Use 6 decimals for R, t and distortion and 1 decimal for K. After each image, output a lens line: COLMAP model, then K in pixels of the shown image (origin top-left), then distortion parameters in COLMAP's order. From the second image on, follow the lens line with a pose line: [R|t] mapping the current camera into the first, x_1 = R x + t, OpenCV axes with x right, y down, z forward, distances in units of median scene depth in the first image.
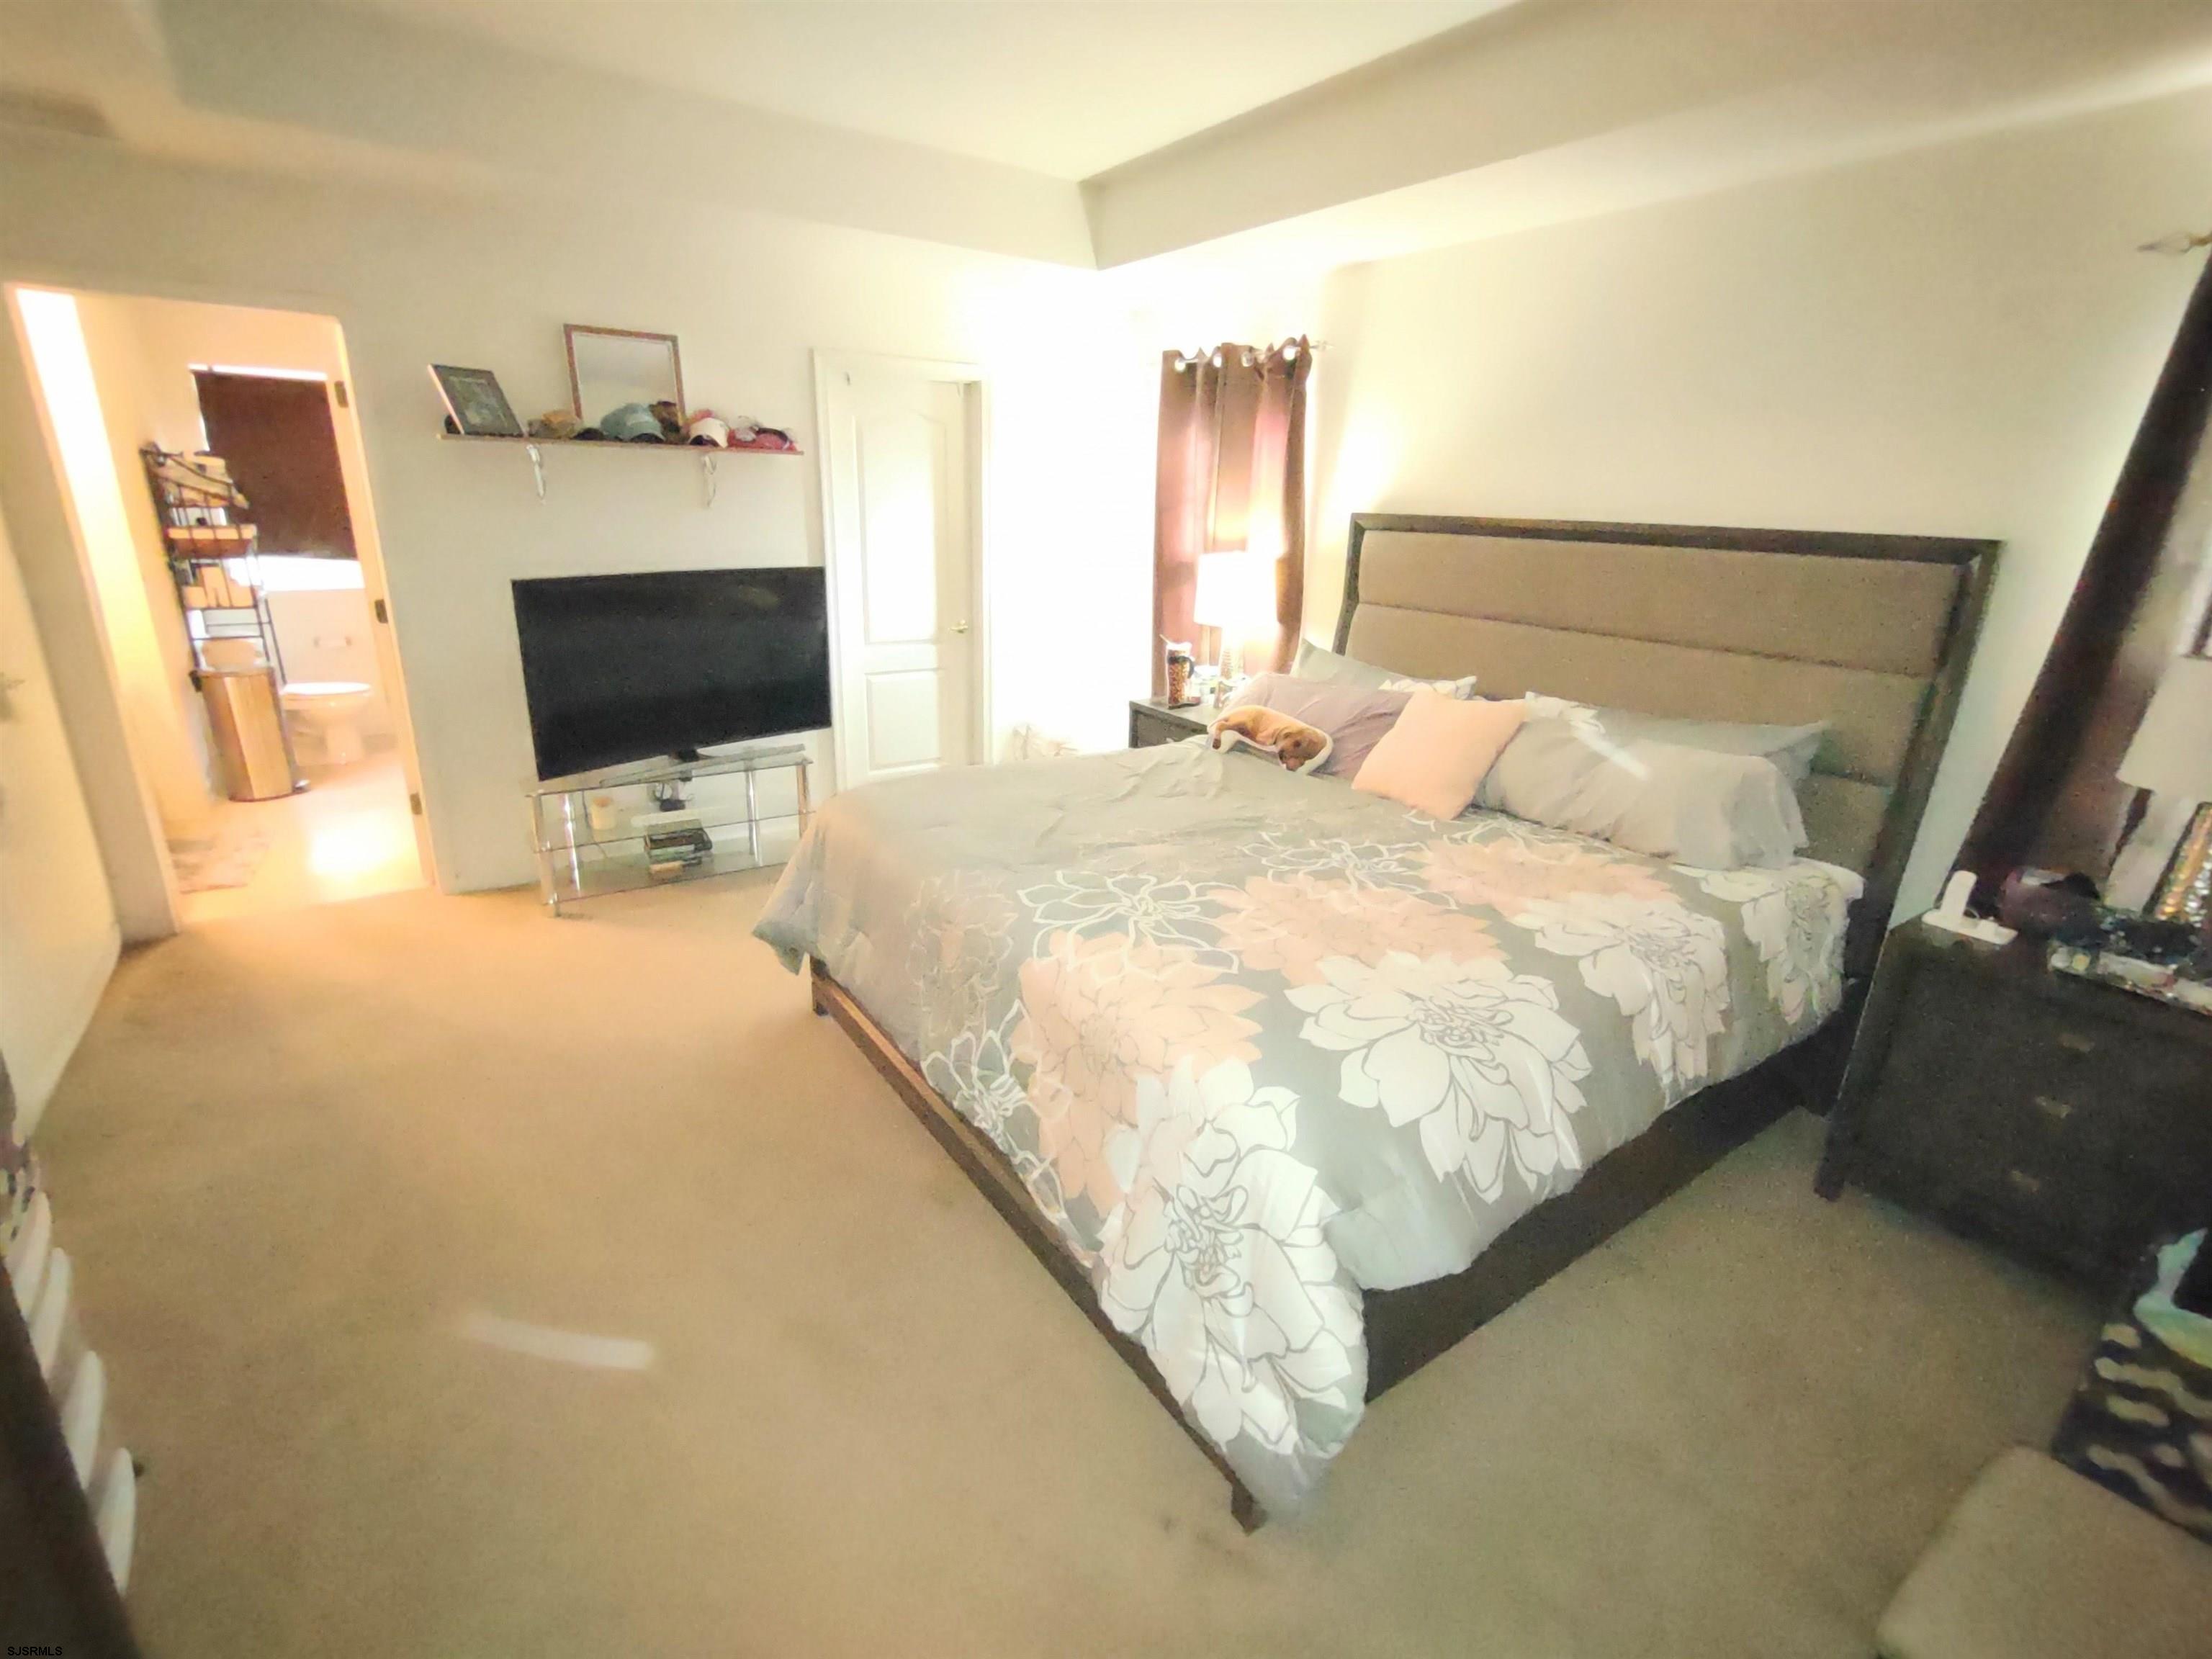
lens RADIAL K [[1011.0, 0, 1116.0], [0, 1011.0, 829.3], [0, 0, 1]] dist [0.003272, 0.000059]
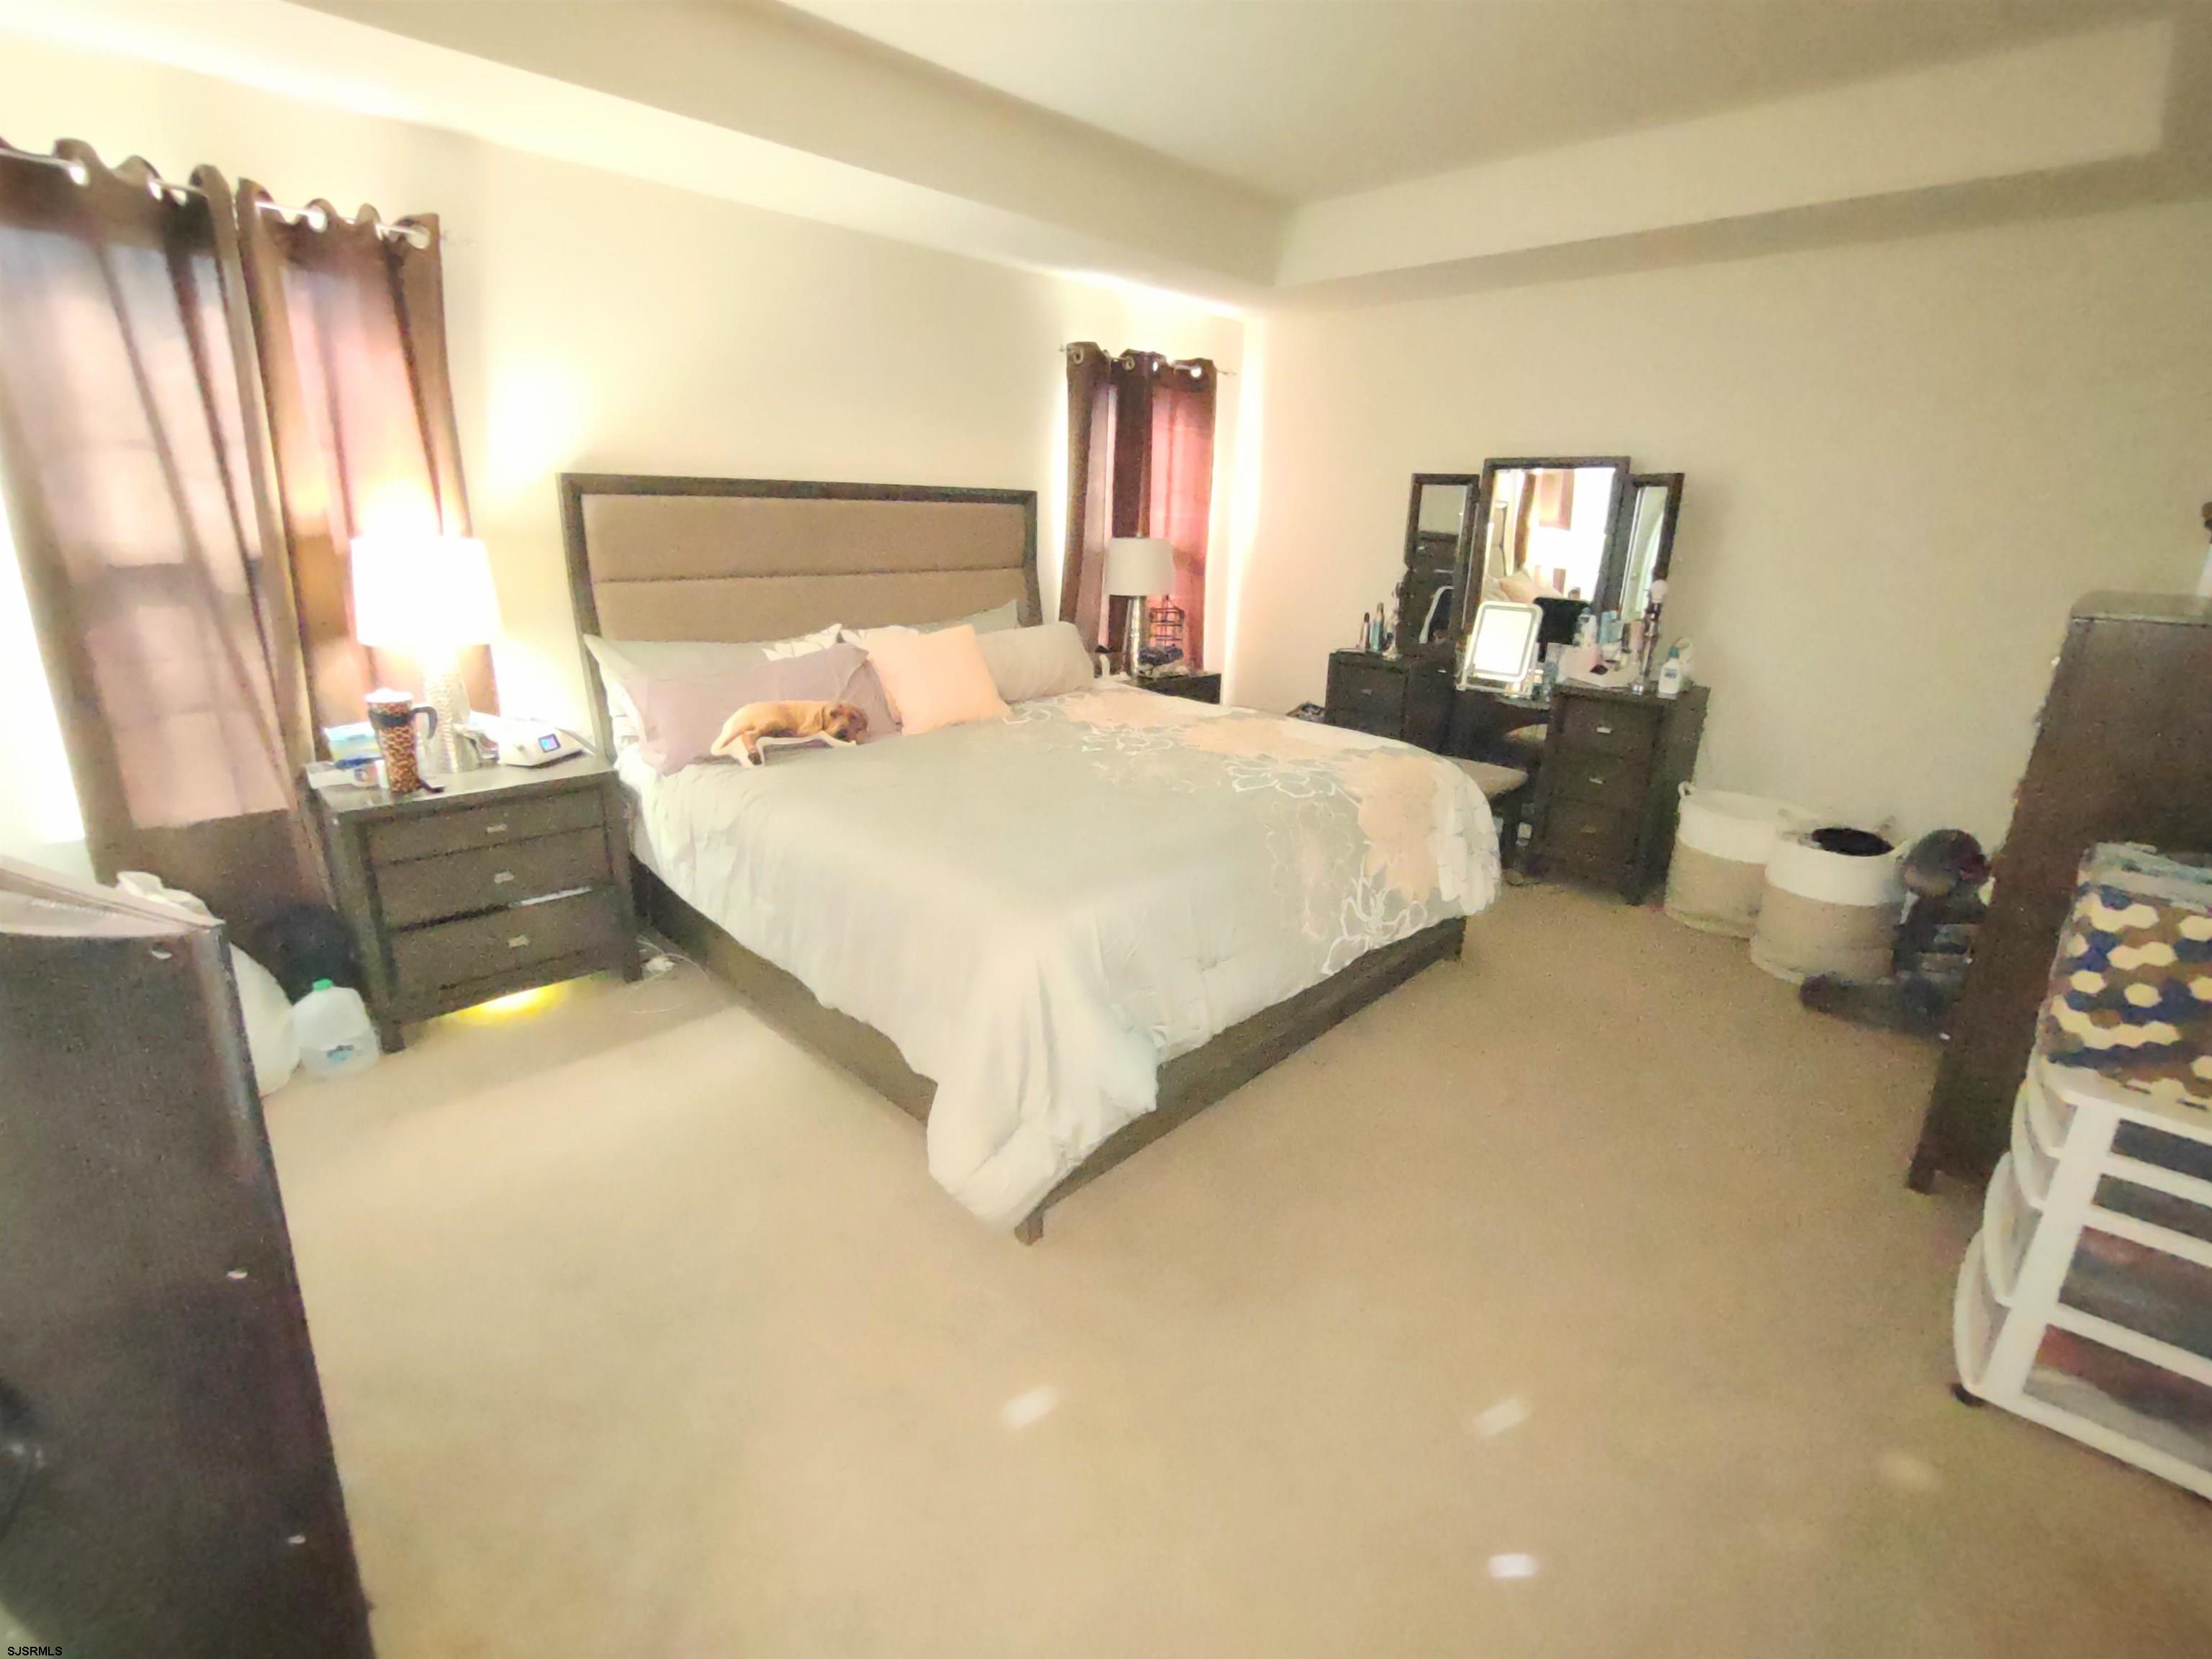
lens RADIAL K [[1011.0, 0, 1110.5], [0, 1011.0, 819.9], [0, 0, 1]] dist [0.003272, 0.000059]
pose [[-0.184622, -0.338139, 0.922809, -0.789841], [0.278431, 0.882487, 0.379069, -0.292936], [-0.942545, 0.326923, -0.068778, 0.849264]]
